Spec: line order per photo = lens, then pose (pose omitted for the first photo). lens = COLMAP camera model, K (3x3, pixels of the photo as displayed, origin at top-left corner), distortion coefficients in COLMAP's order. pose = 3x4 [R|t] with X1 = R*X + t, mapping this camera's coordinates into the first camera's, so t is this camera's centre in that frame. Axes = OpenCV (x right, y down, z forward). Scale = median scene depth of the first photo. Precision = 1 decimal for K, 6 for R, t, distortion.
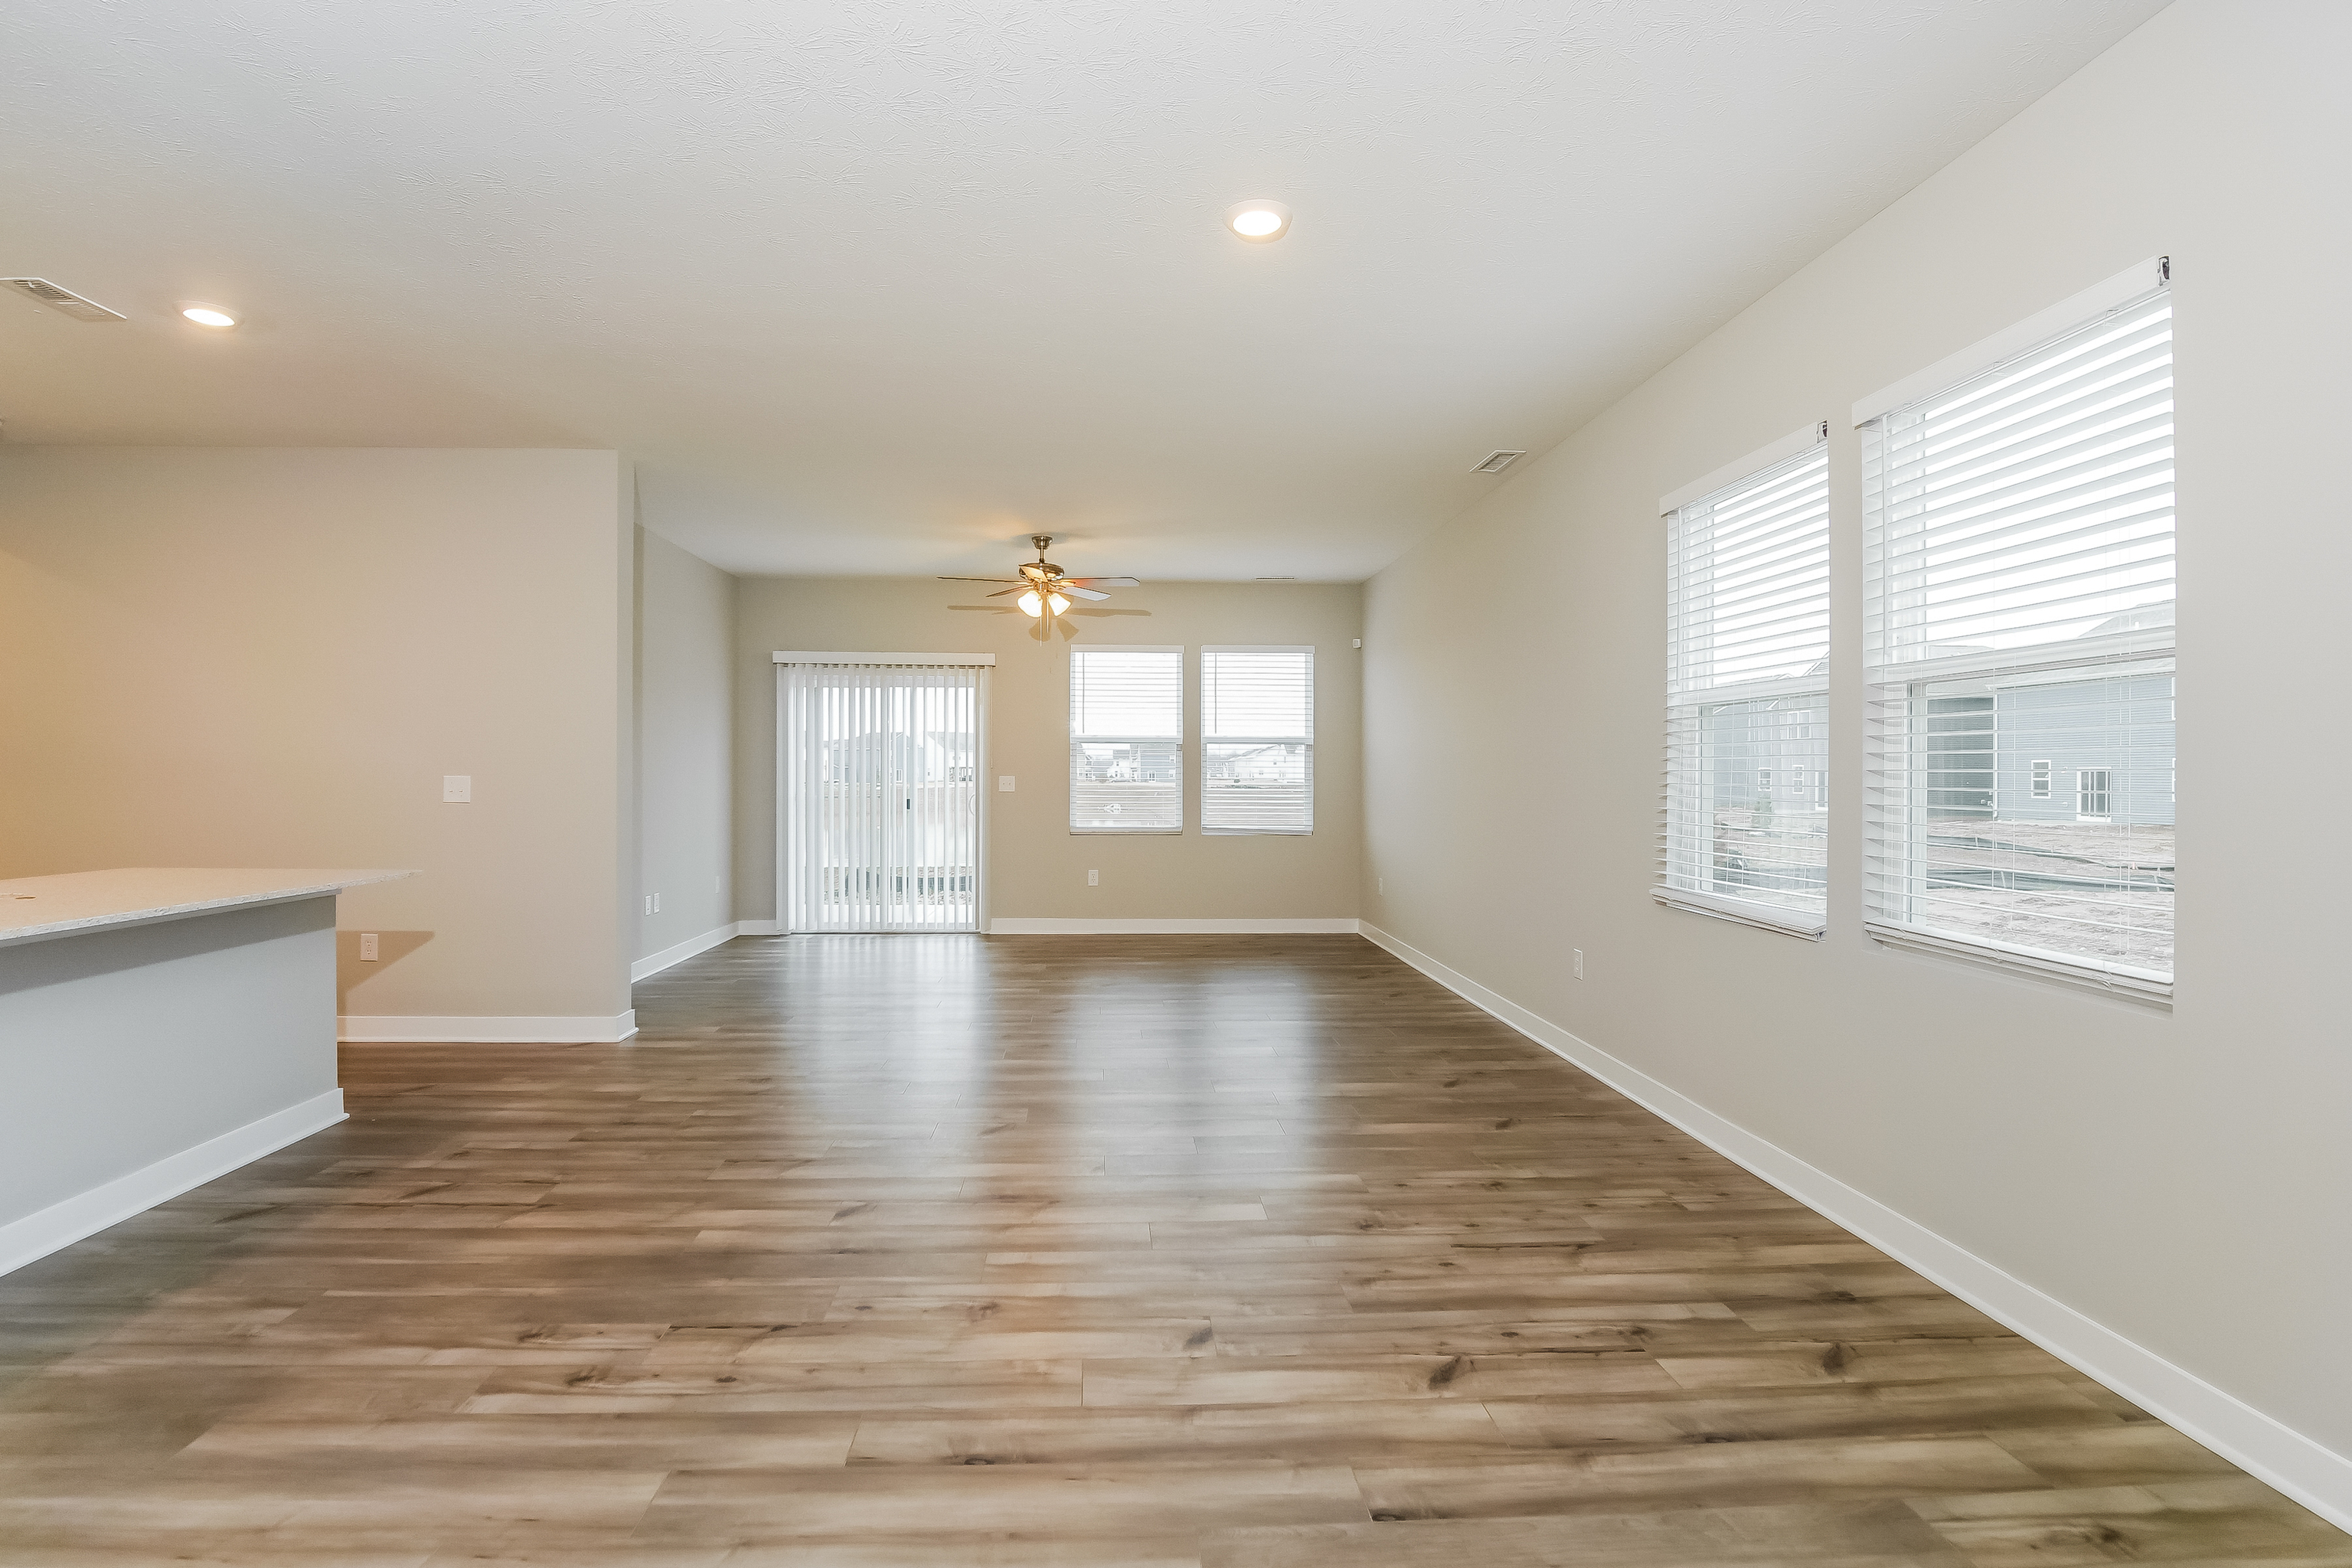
lens RADIAL K [[1063.5, 0, 1140.6], [0, 1063.5, 773.2], [0, 0, 1]] dist [-0.003326, -0.000523]
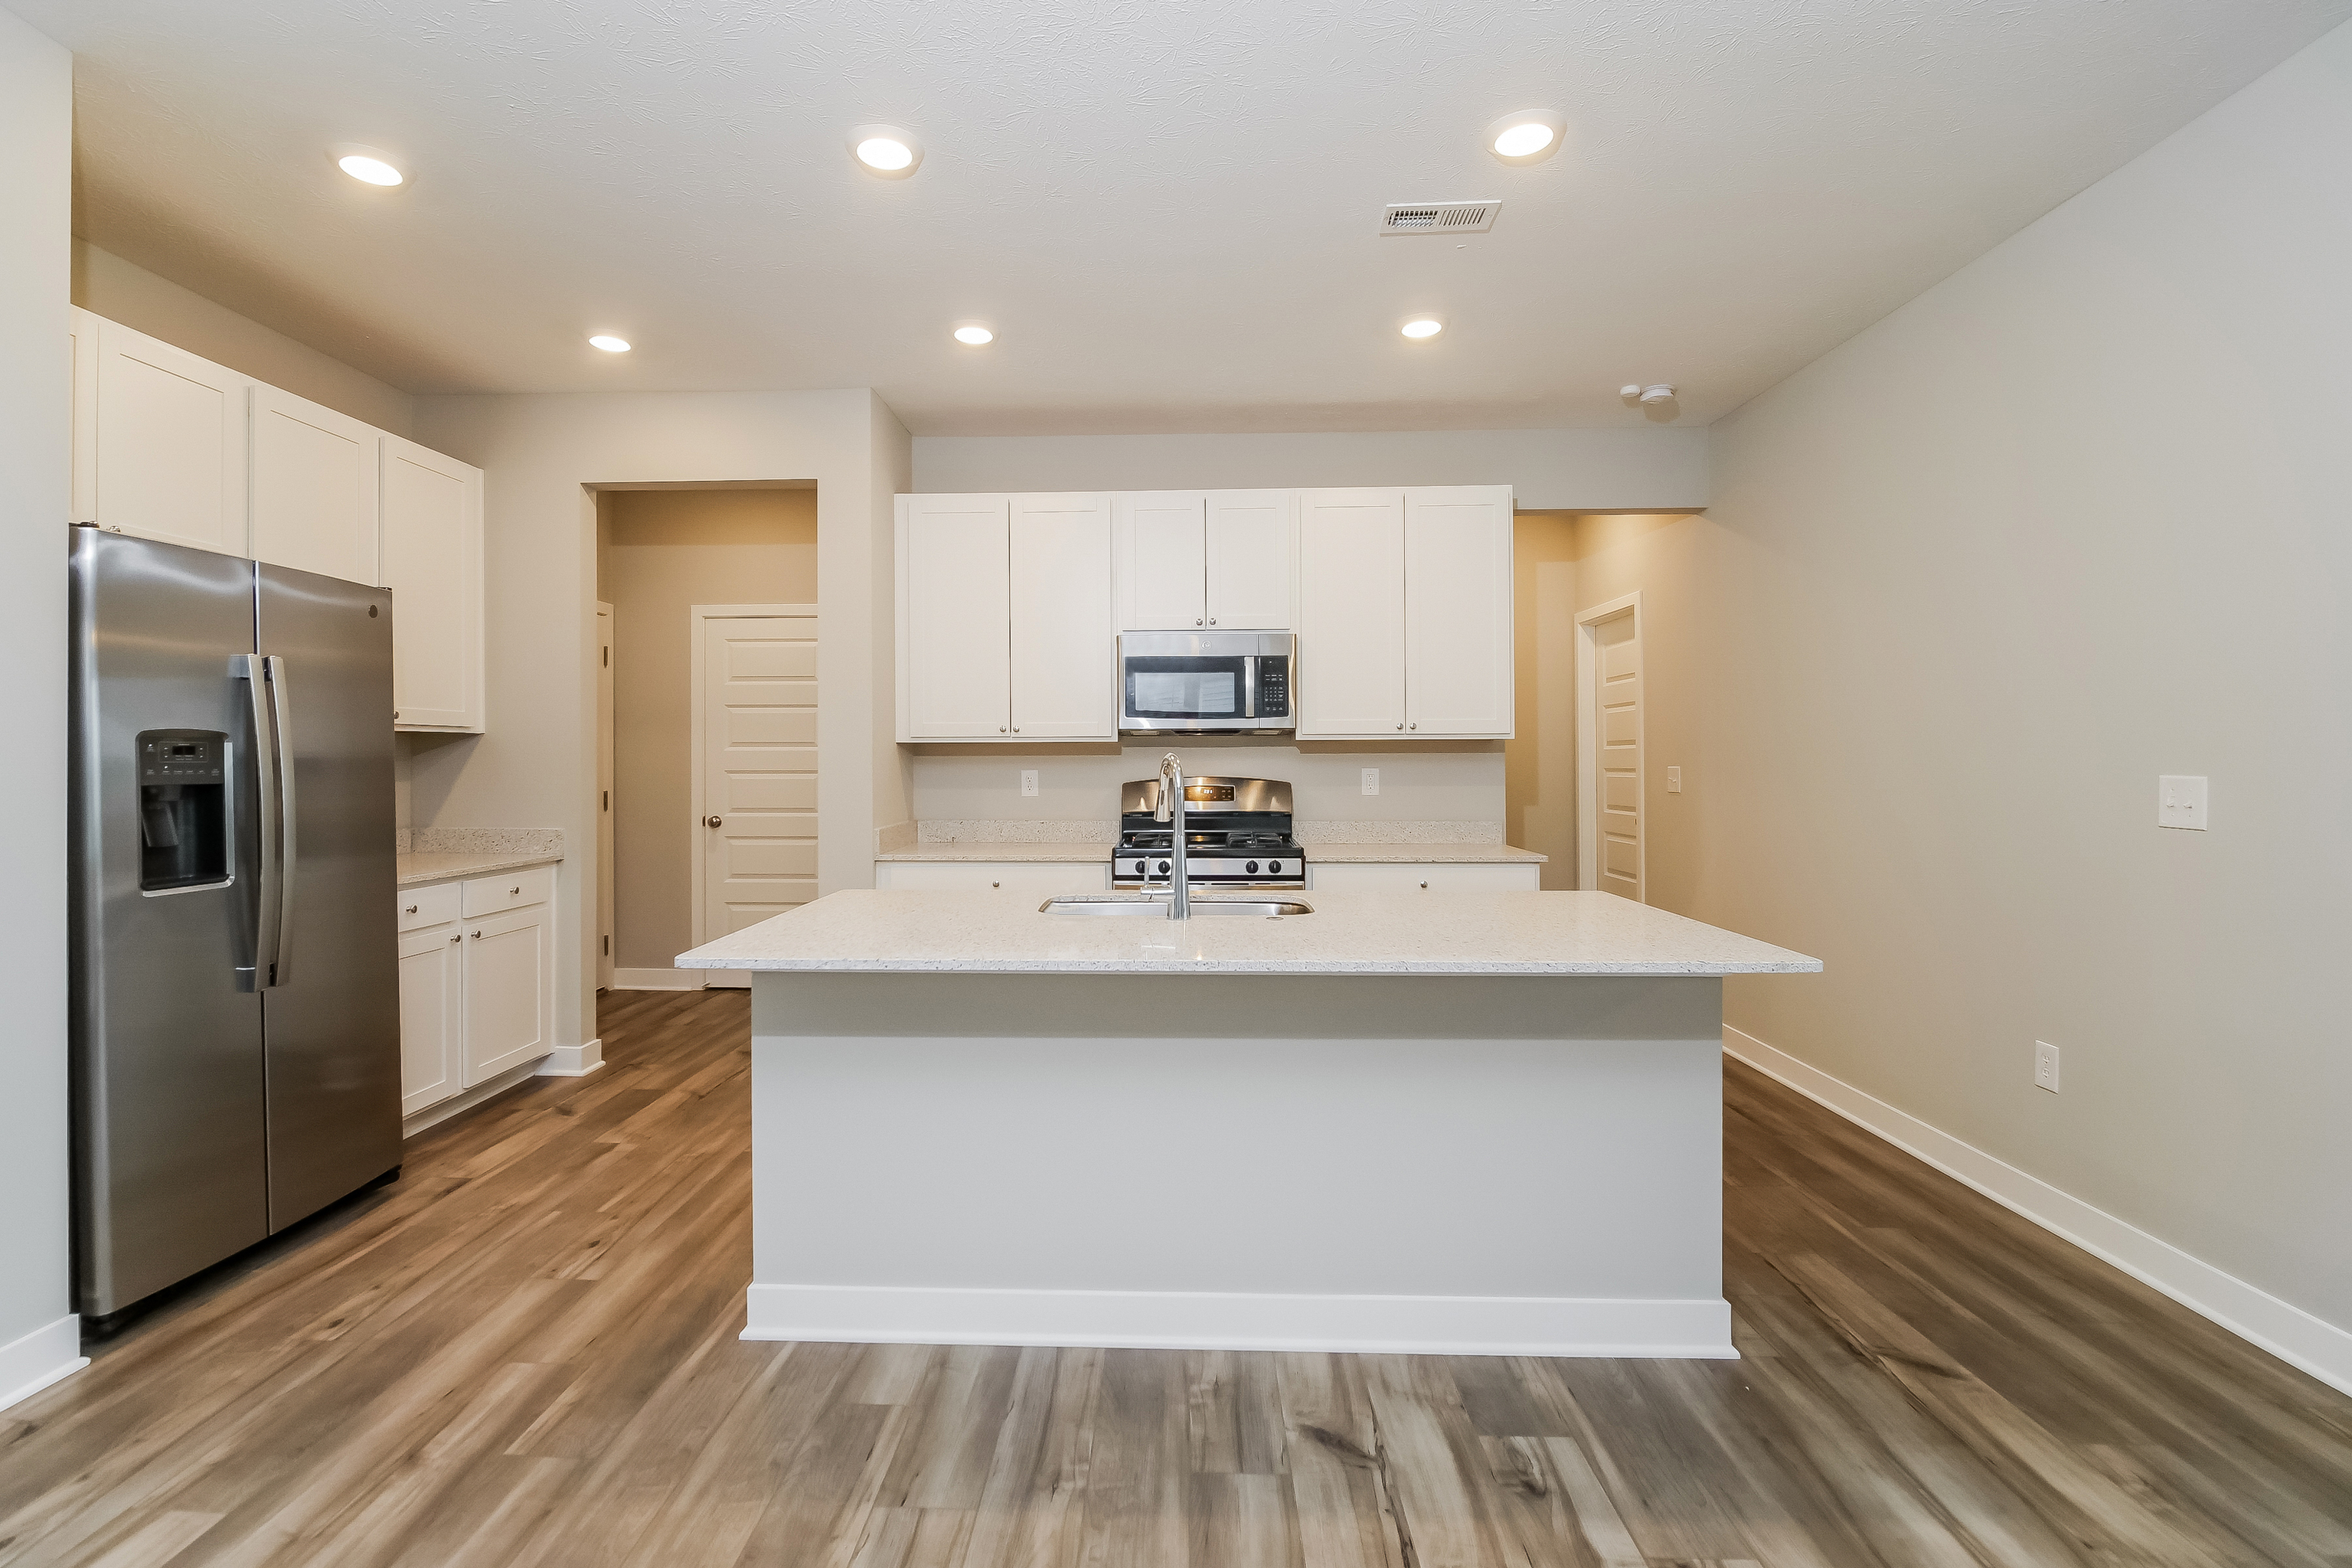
lens RADIAL K [[1063.5, 0, 1140.6], [0, 1063.5, 773.2], [0, 0, 1]] dist [-0.003326, -0.000523]
pose [[-0.090808, 0.007664, -0.995839, -0.161455], [0.006739, 0.999952, 0.007081, -0.009167], [0.995846, -0.006068, -0.090855, 0.896819]]
